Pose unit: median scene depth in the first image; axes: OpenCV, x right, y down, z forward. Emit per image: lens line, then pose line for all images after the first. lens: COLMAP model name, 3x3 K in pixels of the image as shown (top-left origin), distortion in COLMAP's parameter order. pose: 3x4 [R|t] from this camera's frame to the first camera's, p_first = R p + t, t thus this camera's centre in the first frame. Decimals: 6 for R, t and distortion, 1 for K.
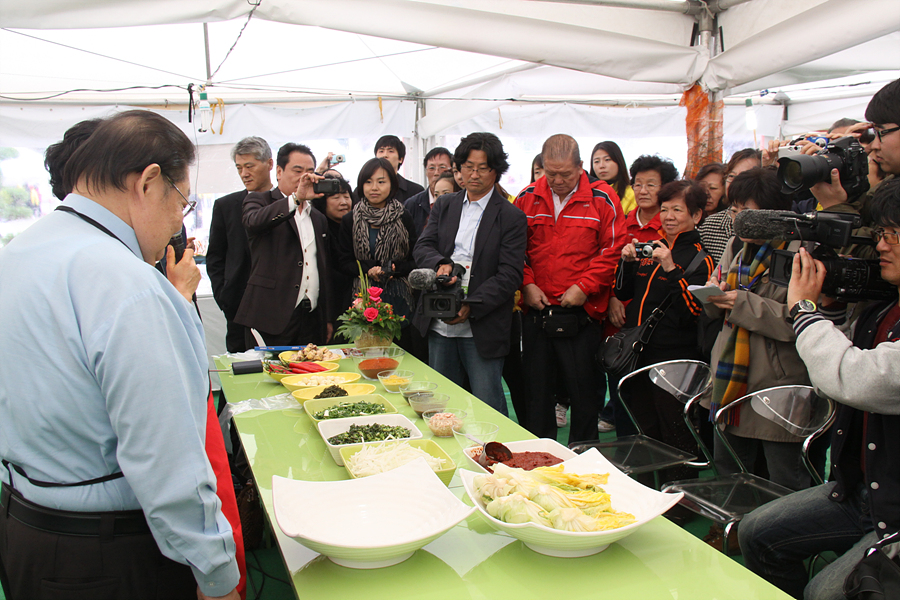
lens RADIAL K [[829.9, 0, 445.9], [0, 829.9, 296.7], [0, 0, 1]] dist [-0.085670, 0.000000]
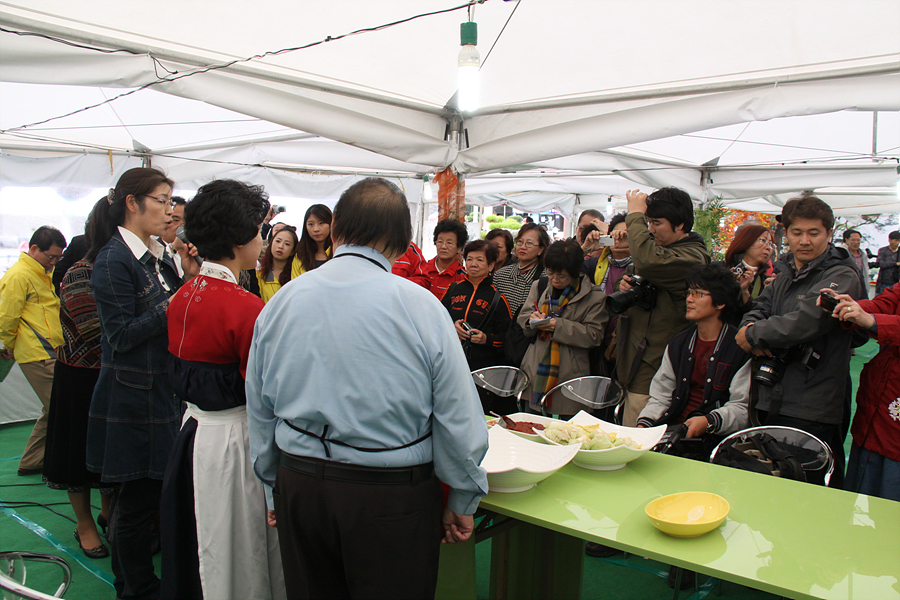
lens RADIAL K [[724.1, 0, 456.2], [0, 724.1, 297.6], [0, 0, 1]] dist [-0.140201, 0.018643]
pose [[0.876156, -0.002703, 0.482021, -0.379349], [0.026265, 0.998766, -0.042141, 0.008776], [-0.481312, 0.049582, 0.875146, -0.064954]]
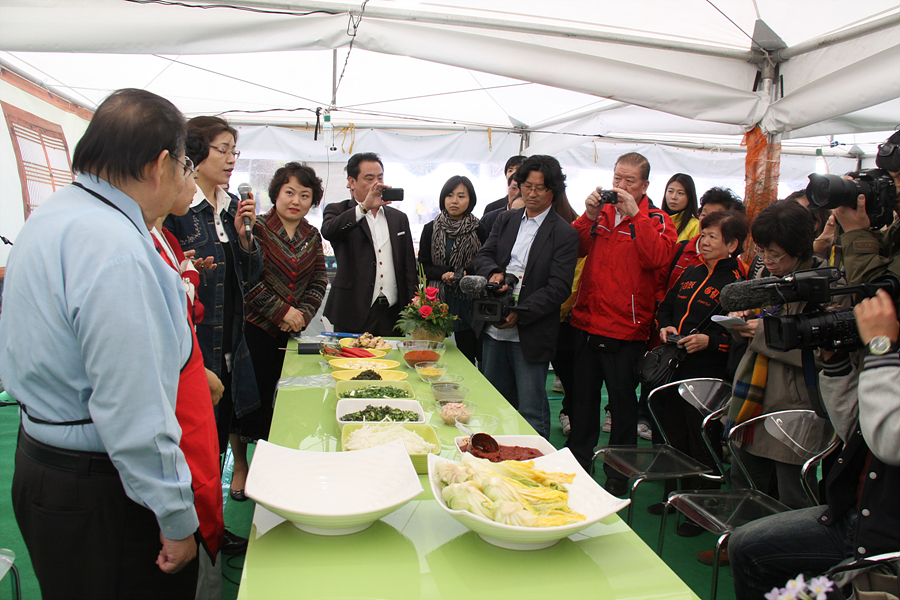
lens RADIAL K [[724.1, 0, 447.5], [0, 724.1, 297.7], [0, 0, 1]] dist [-0.140201, 0.018643]
pose [[0.986325, 0.077403, -0.145505, 0.079914], [-0.079333, 0.996820, -0.007503, 0.007585], [0.144462, 0.018943, 0.989329, 0.045215]]
